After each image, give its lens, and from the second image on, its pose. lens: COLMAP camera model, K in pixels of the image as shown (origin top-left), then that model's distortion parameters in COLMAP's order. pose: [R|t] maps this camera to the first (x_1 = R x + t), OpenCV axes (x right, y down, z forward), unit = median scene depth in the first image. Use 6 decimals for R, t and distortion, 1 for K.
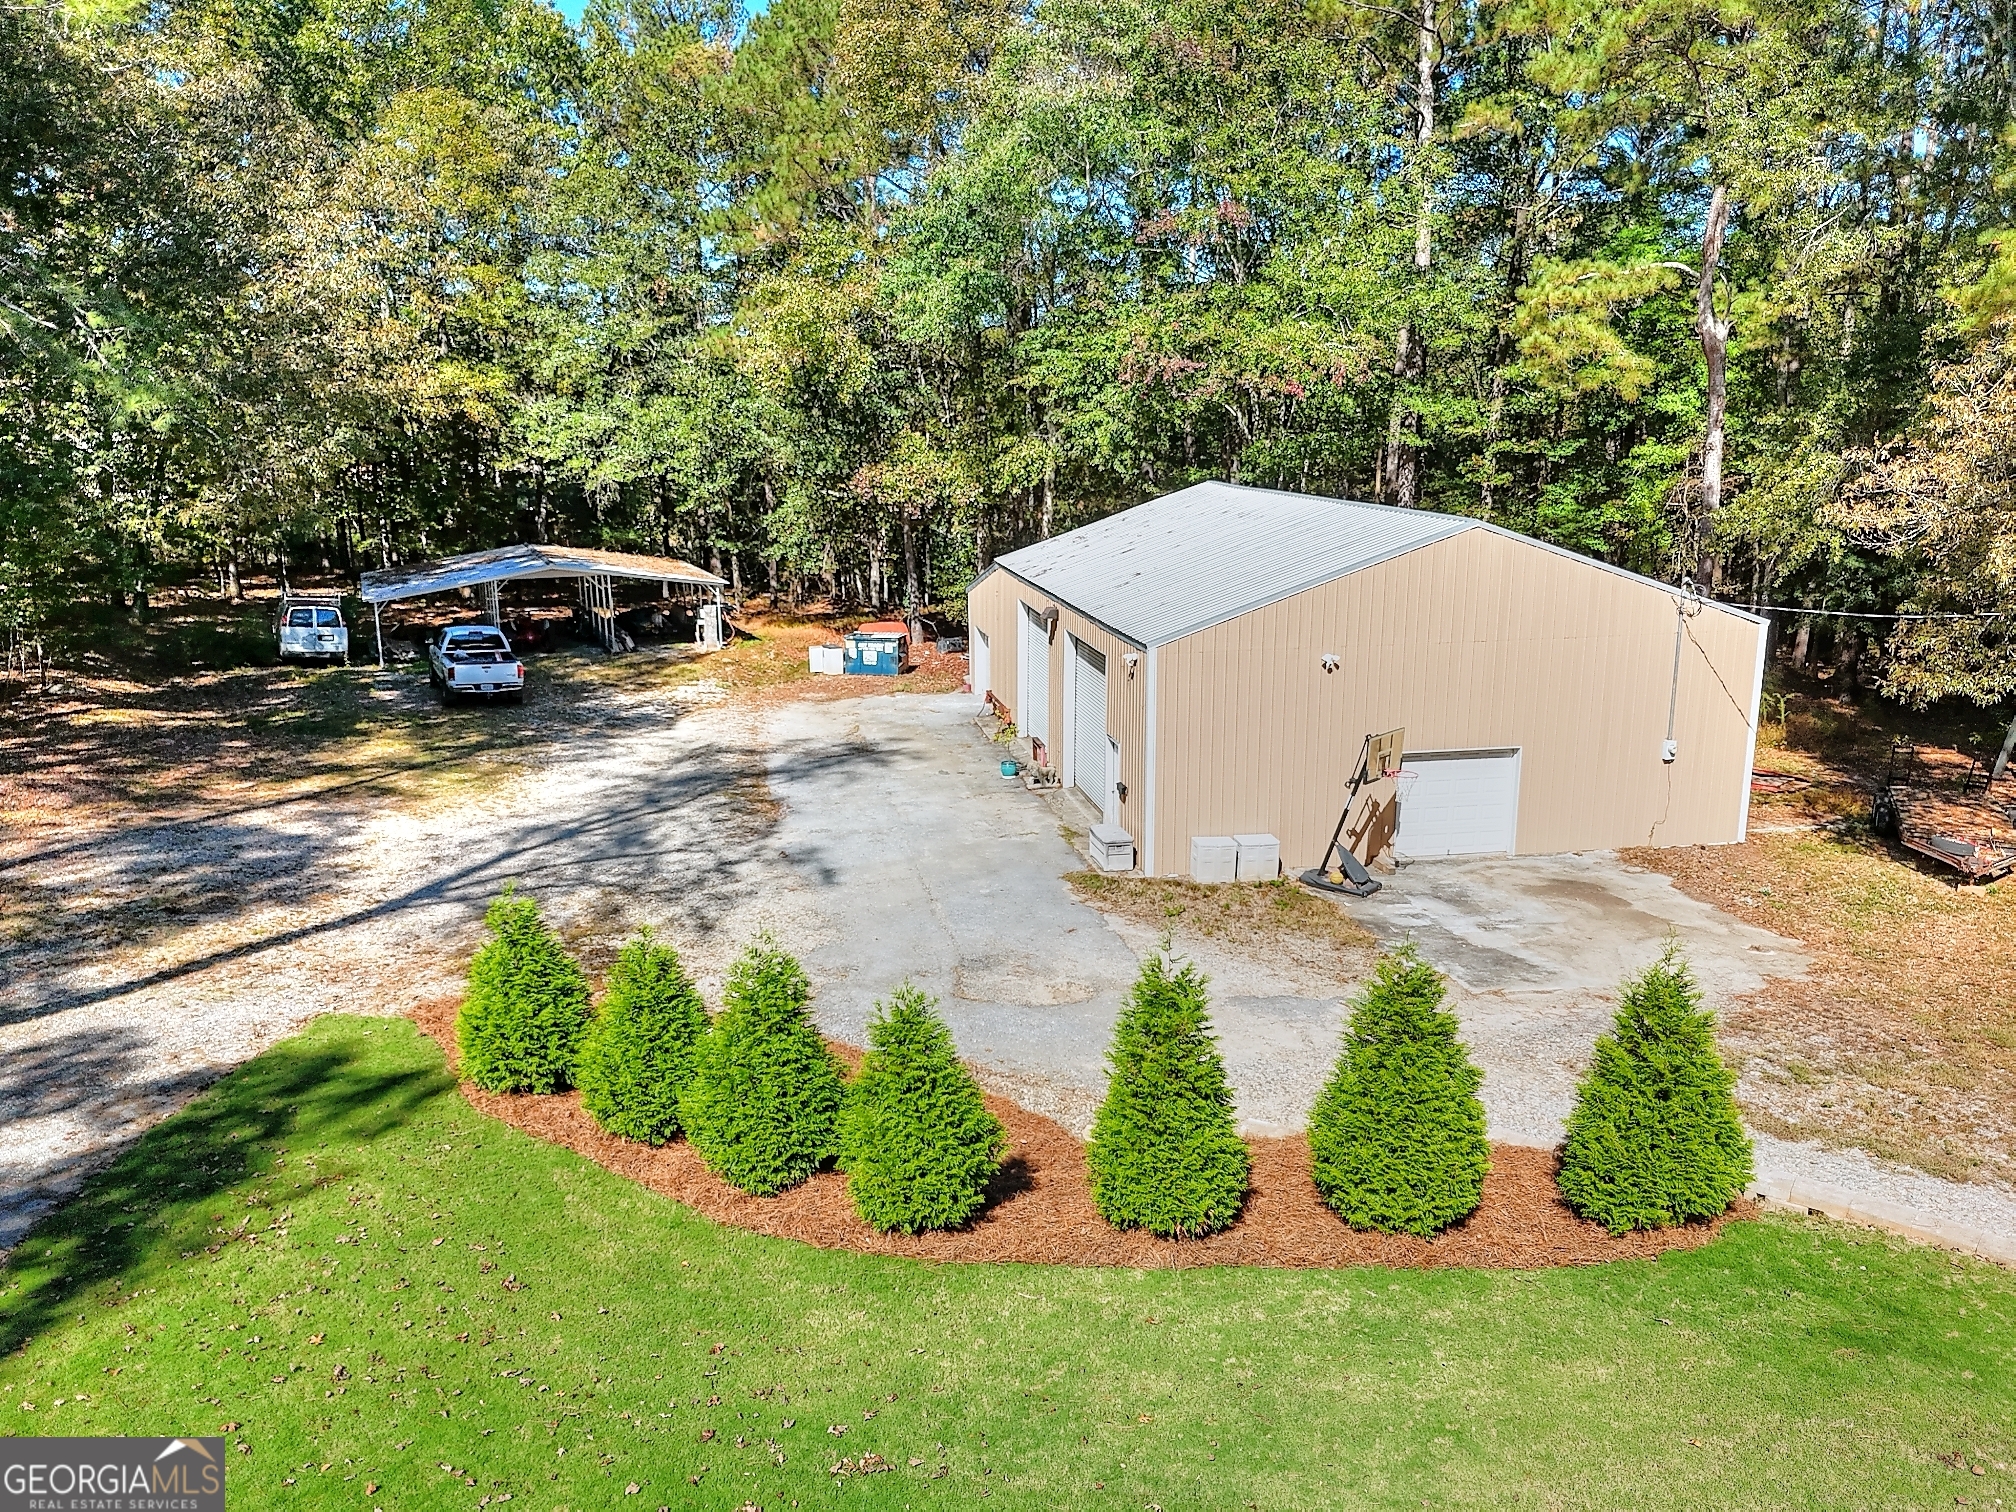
lens RADIAL K [[1485.4, 0, 1018.7], [0, 1485.4, 753.2], [0, 0, 1]] dist [0.057419, -0.041264]
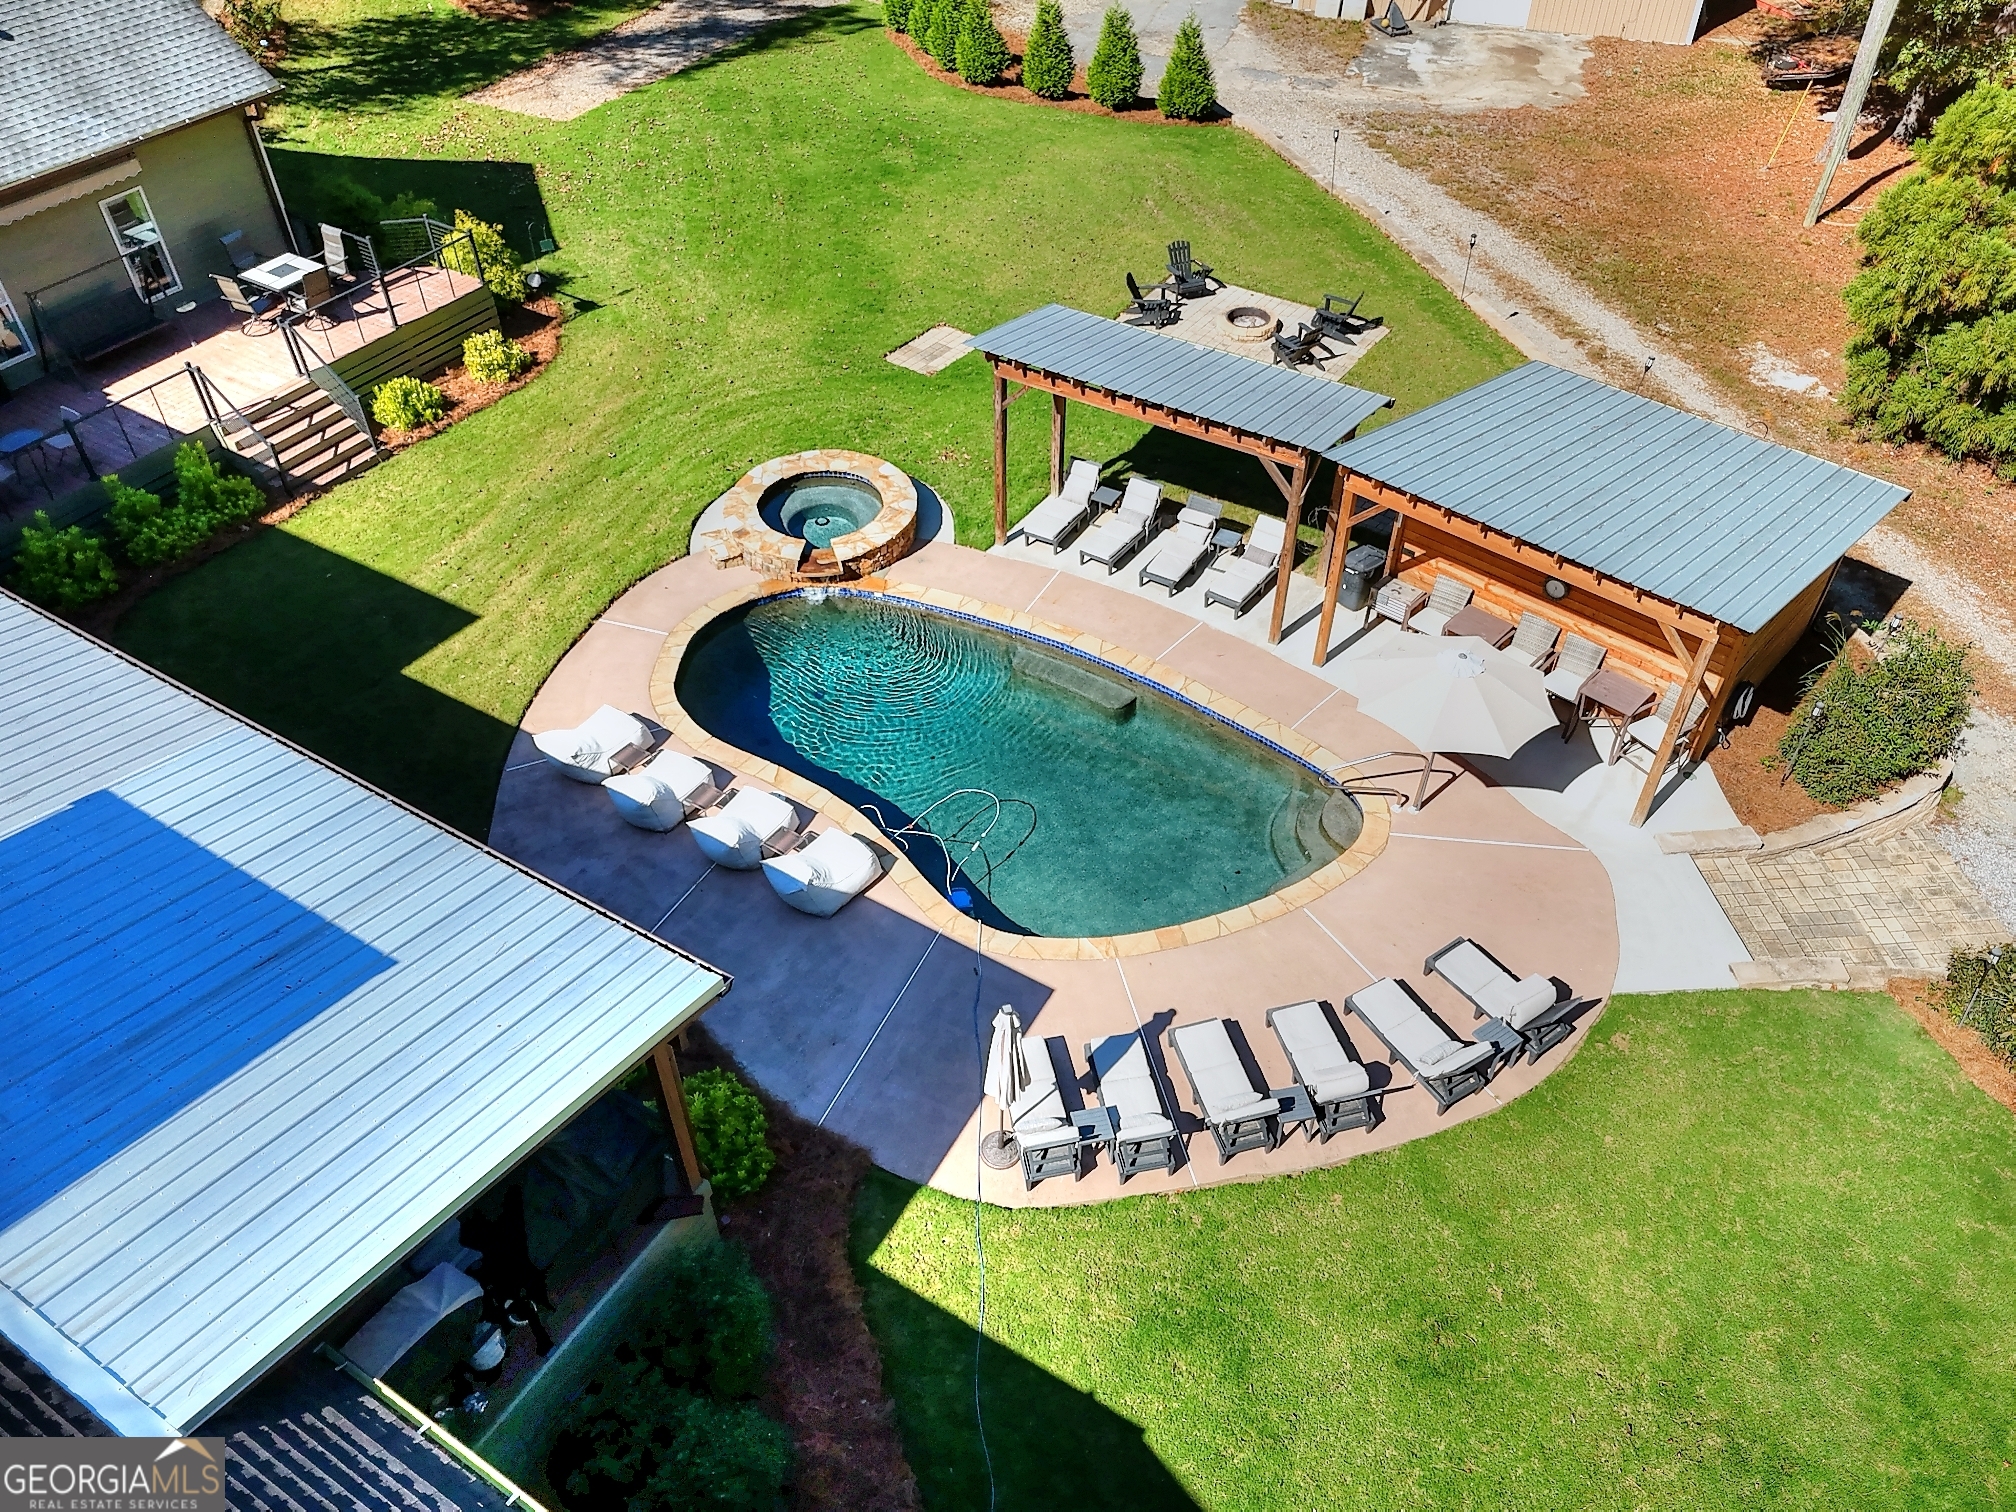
lens RADIAL K [[1485.4, 0, 1011.8], [0, 1485.4, 764.4], [0, 0, 1]] dist [0.057419, -0.041264]
pose [[0.876806, 0.332141, -0.347699, 0.710344], [-0.110592, 0.843011, 0.526404, -0.061563], [0.467954, -0.423101, 0.775889, -0.904123]]
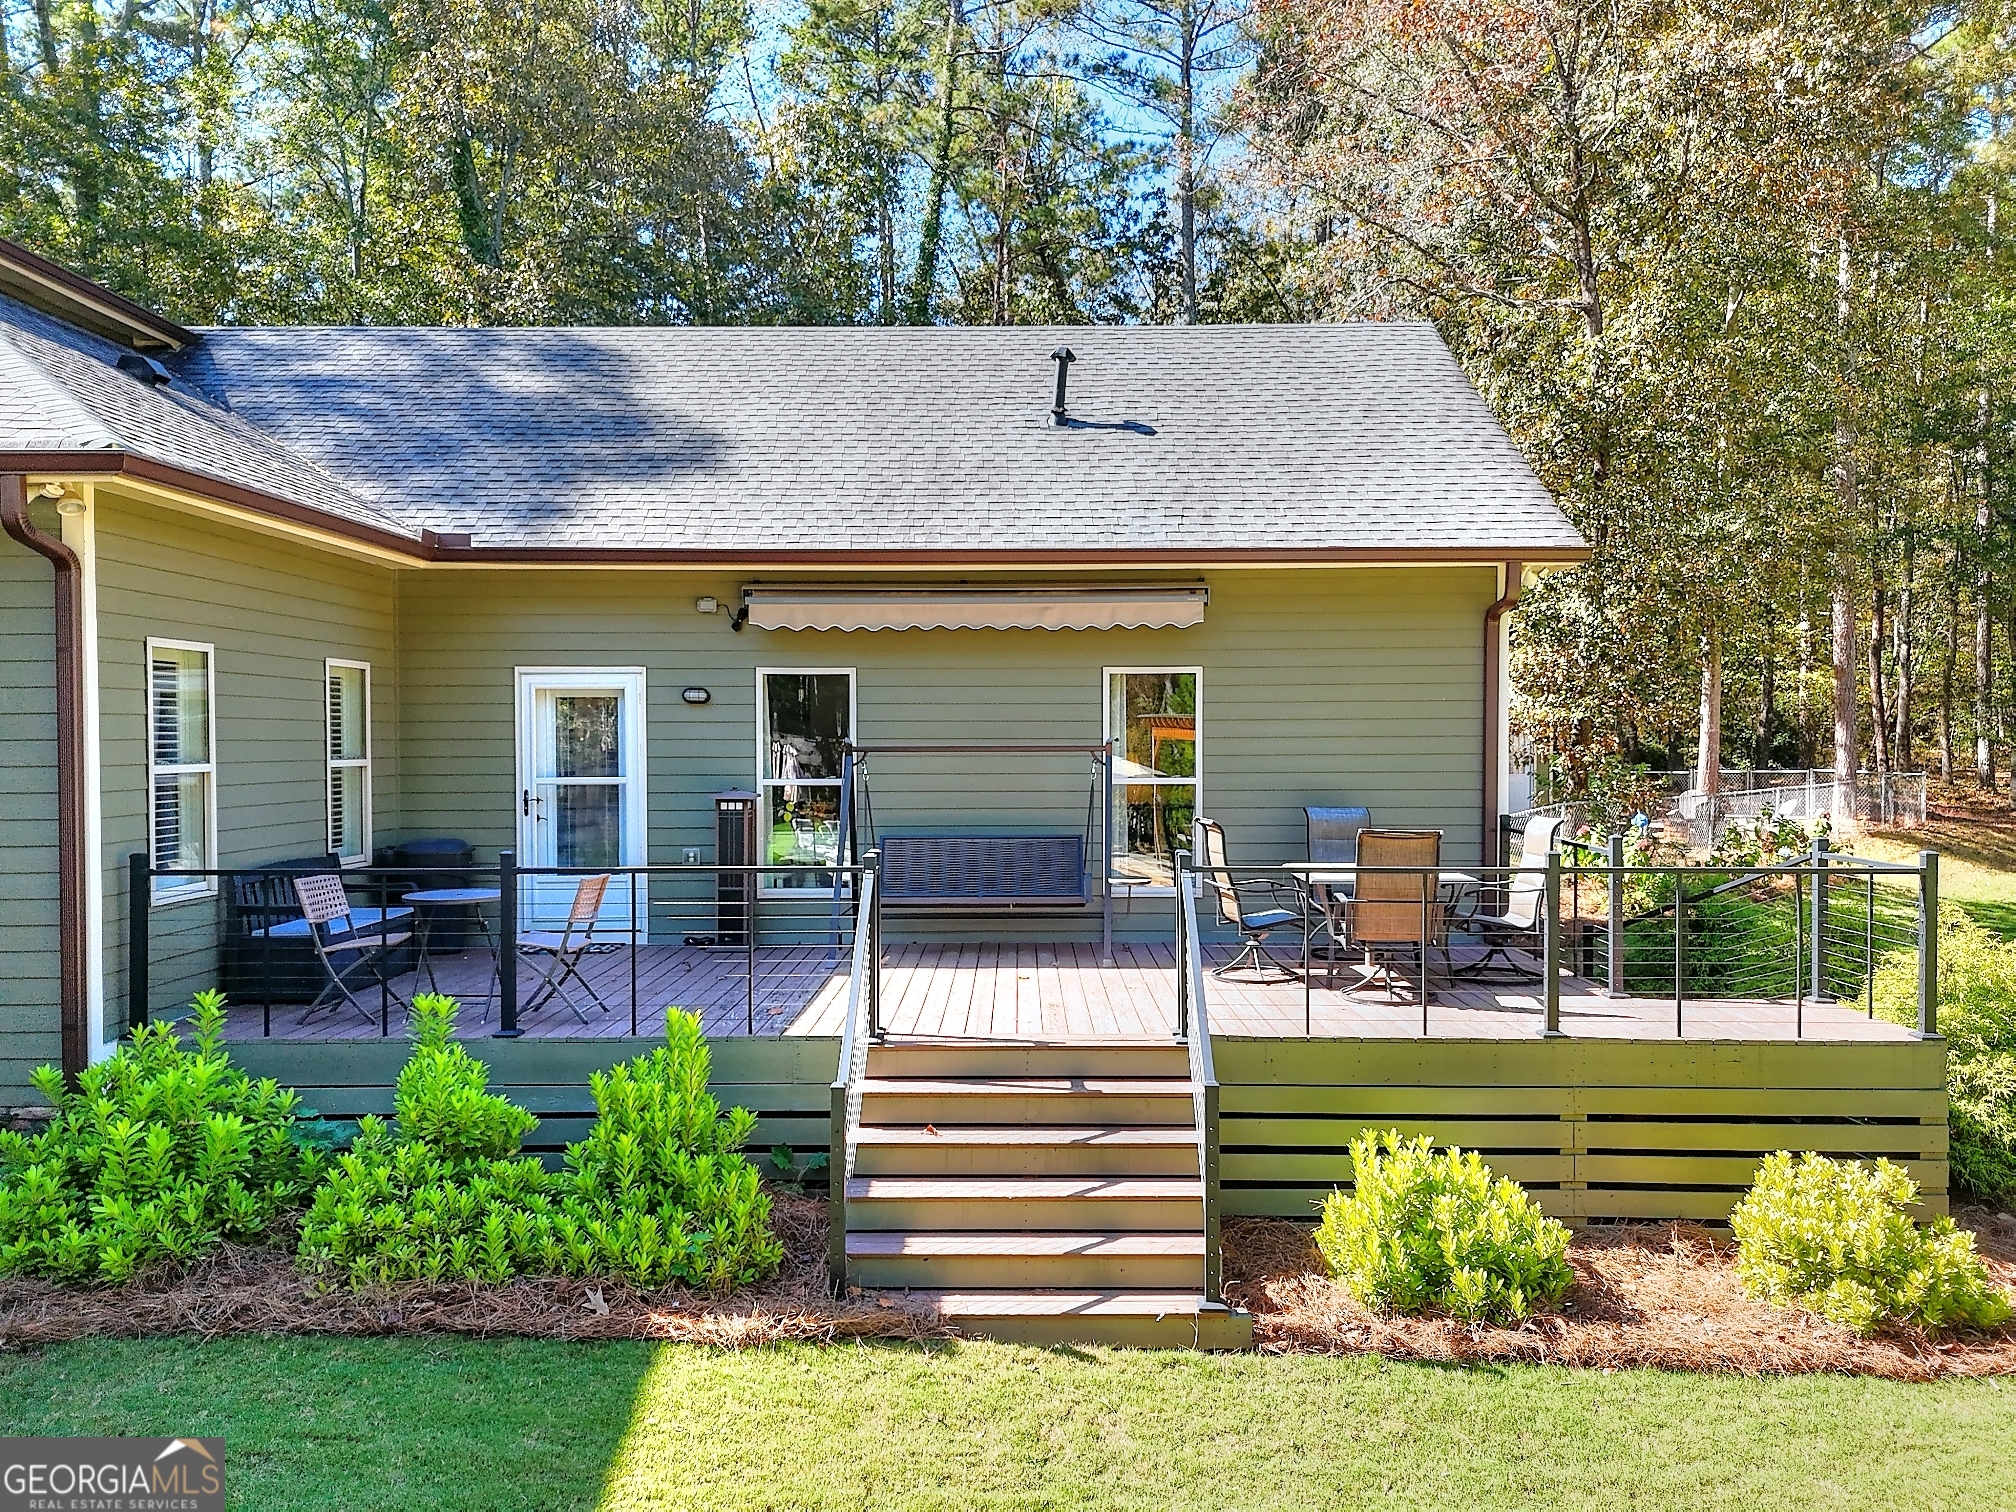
lens RADIAL K [[1485.4, 0, 1017.5], [0, 1485.4, 754.4], [0, 0, 1]] dist [0.057419, -0.041264]
pose [[0.055098, 0.023089, -0.998214, 0.243359], [-0.224514, 0.974418, 0.010146, 0.210705], [0.972912, 0.223554, 0.058872, -0.372796]]
